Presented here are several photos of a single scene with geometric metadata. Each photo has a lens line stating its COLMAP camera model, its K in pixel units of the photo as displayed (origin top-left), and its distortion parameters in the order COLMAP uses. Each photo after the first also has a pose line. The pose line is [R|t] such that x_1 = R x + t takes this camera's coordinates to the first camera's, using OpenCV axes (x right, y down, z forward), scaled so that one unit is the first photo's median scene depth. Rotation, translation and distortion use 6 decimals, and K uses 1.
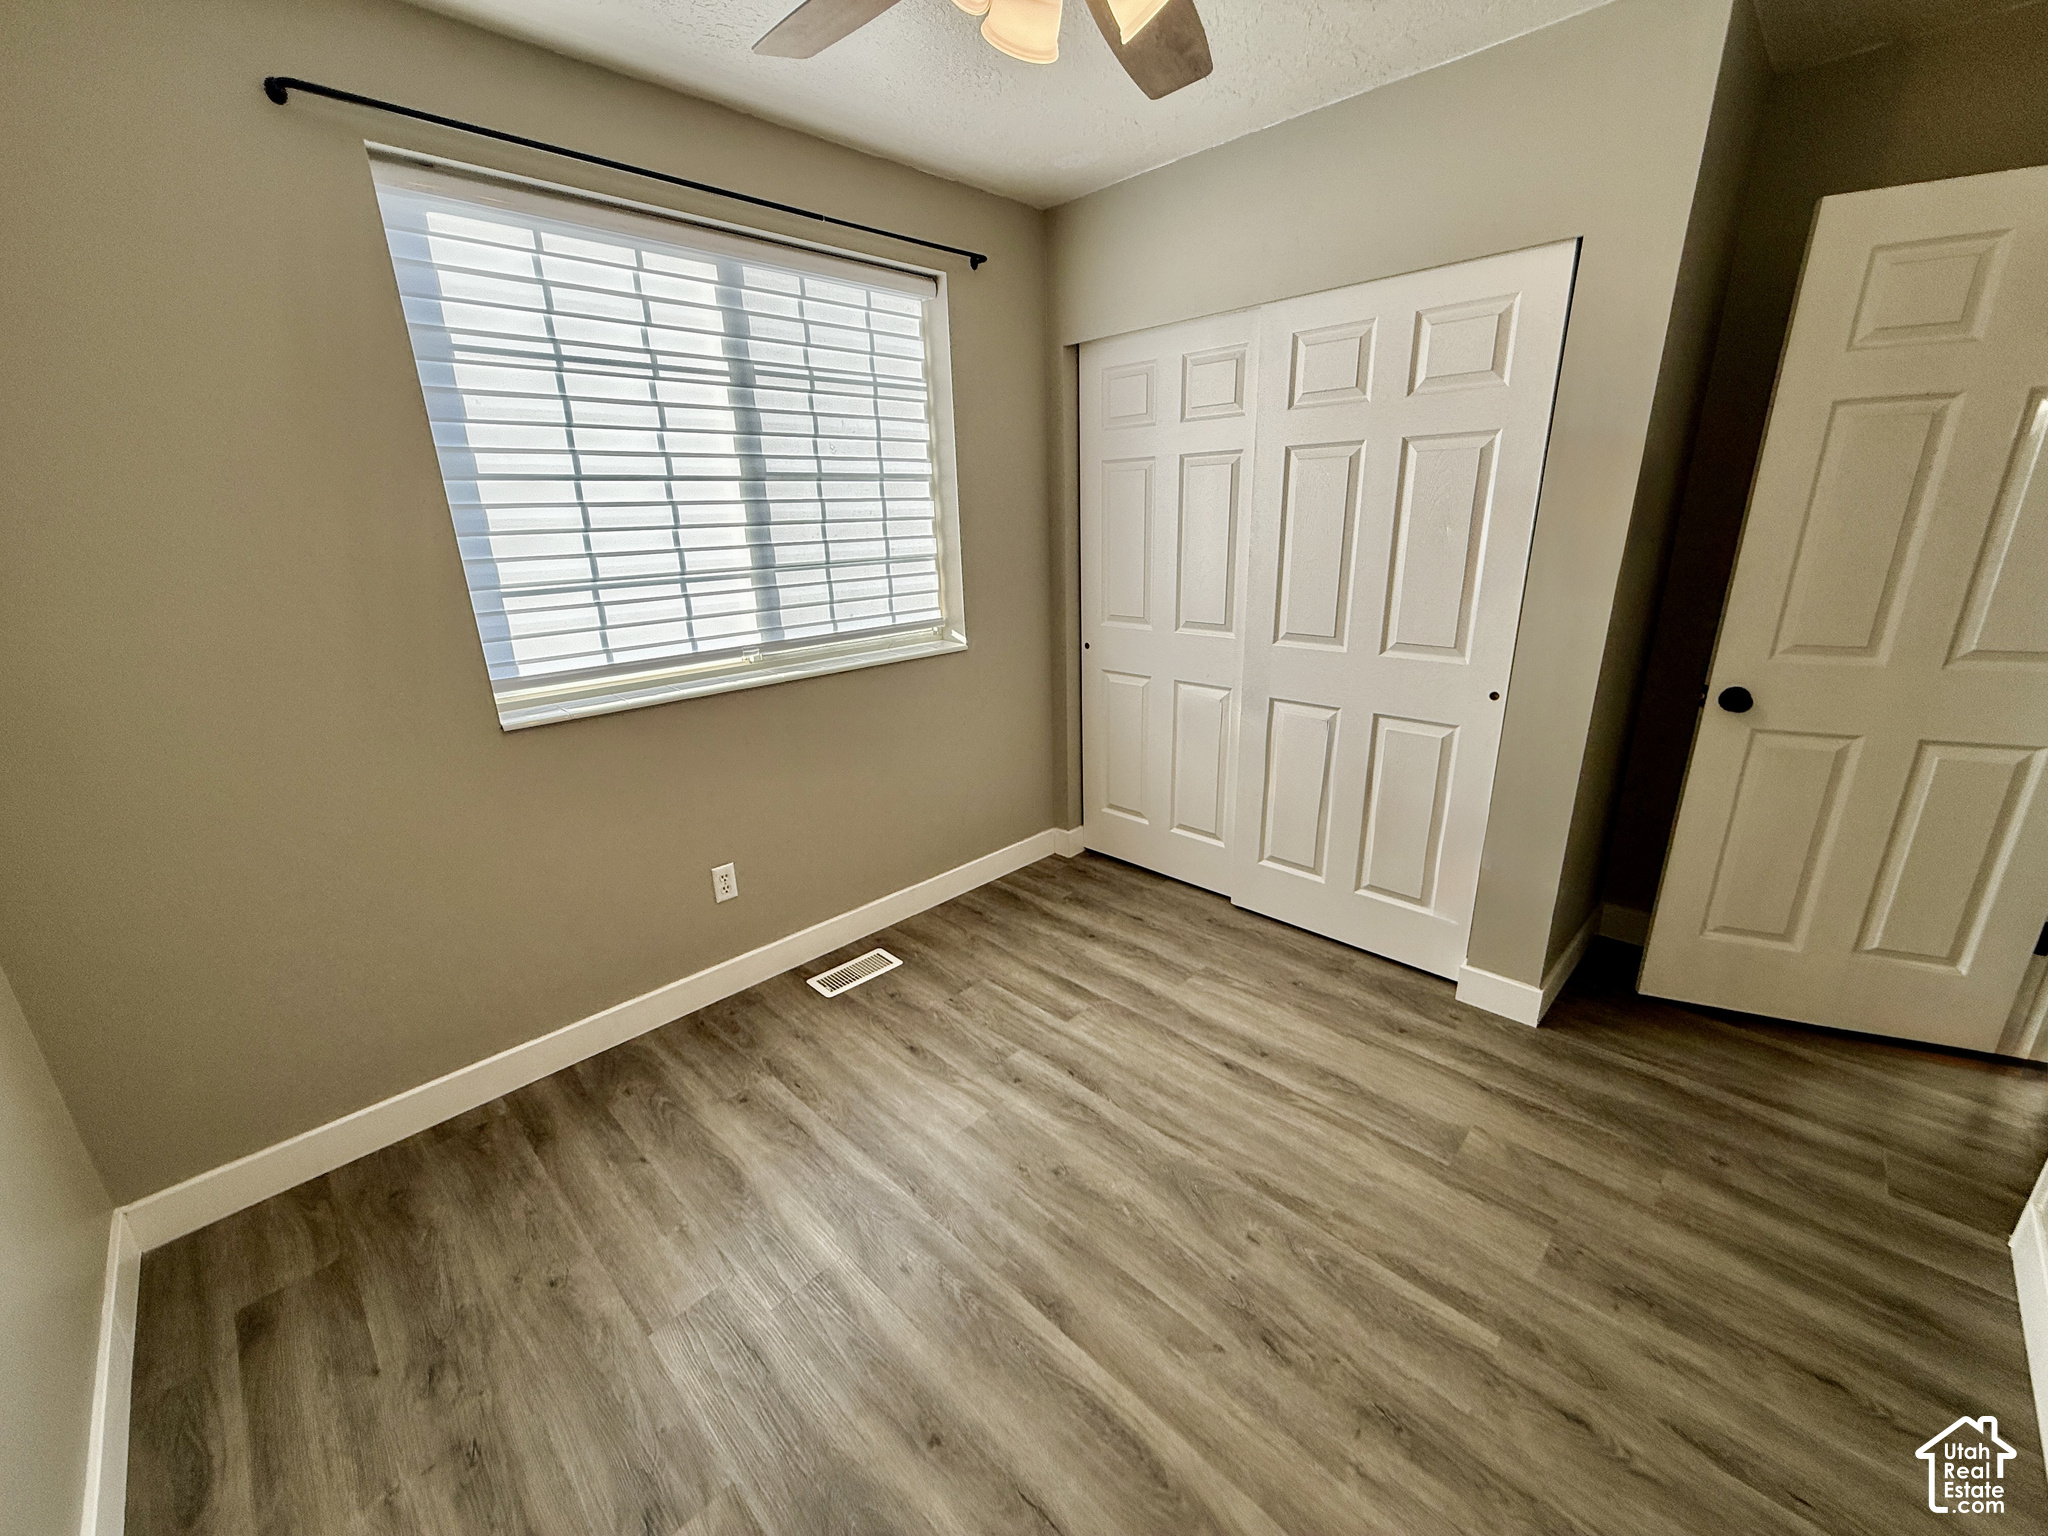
lens RADIAL K [[816.3, 0, 1026.4], [0, 816.3, 769.8], [0, 0, 1]] dist [0.001694, -0.000647]
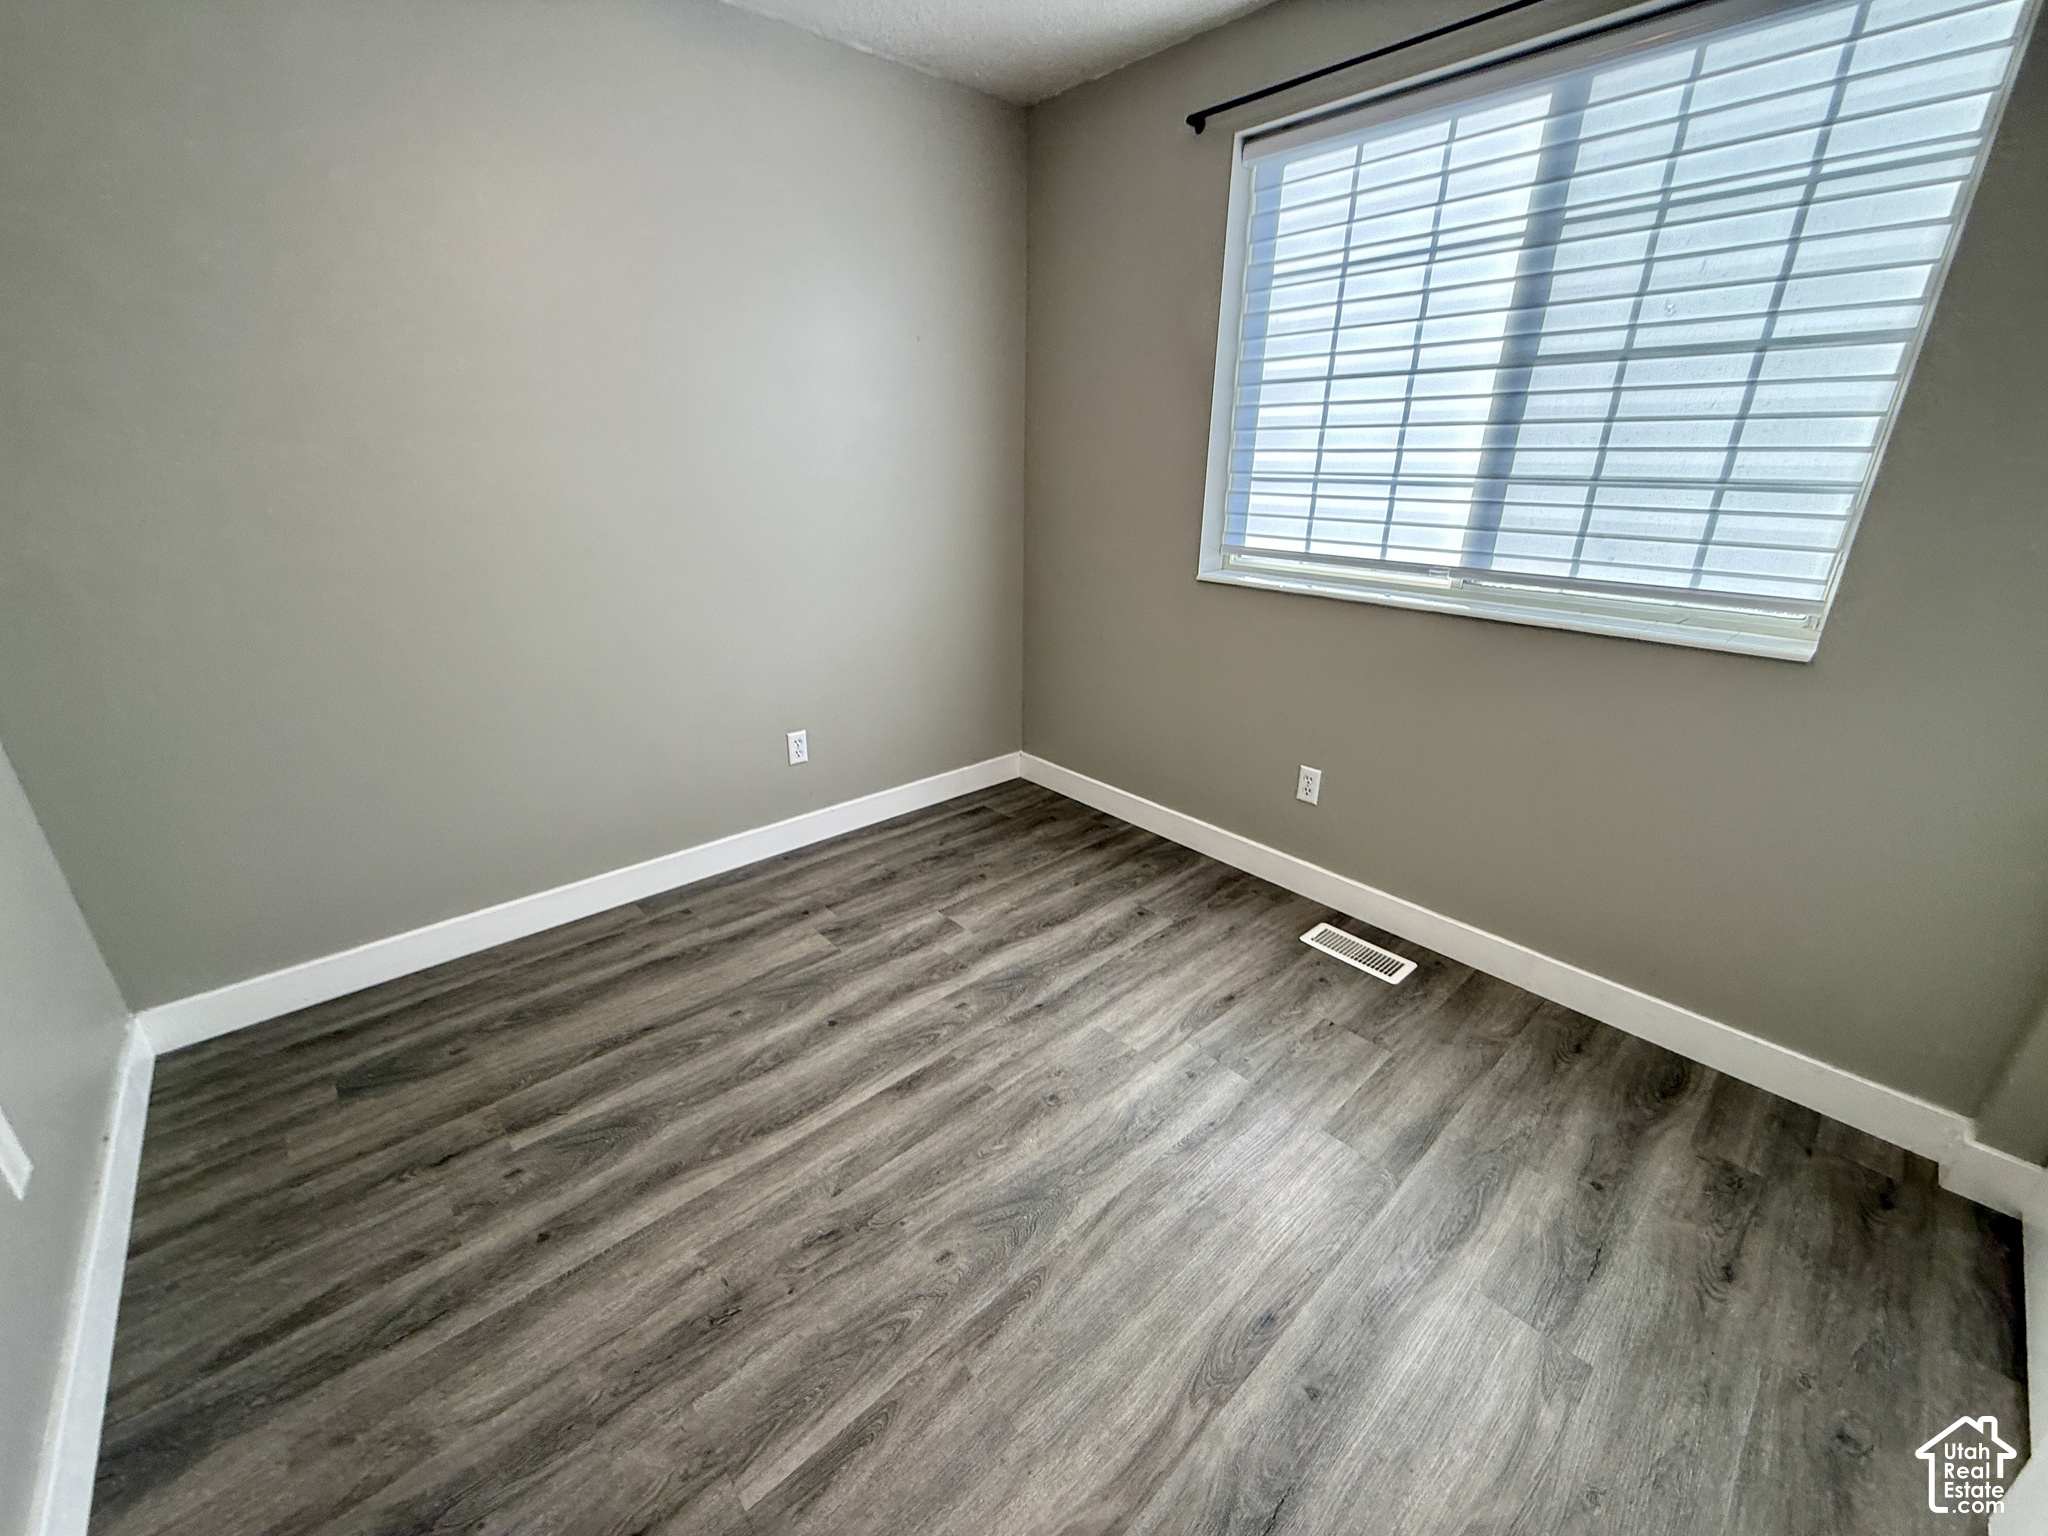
lens RADIAL K [[816.3, 0, 1013.7], [0, 816.3, 768.1], [0, 0, 1]] dist [0.001694, -0.000647]
pose [[-0.062385, 0.378639, -0.923440, 0.707729], [-0.310886, 0.871838, 0.378483, -0.182602], [0.948398, 0.310696, 0.063324, 0.690748]]
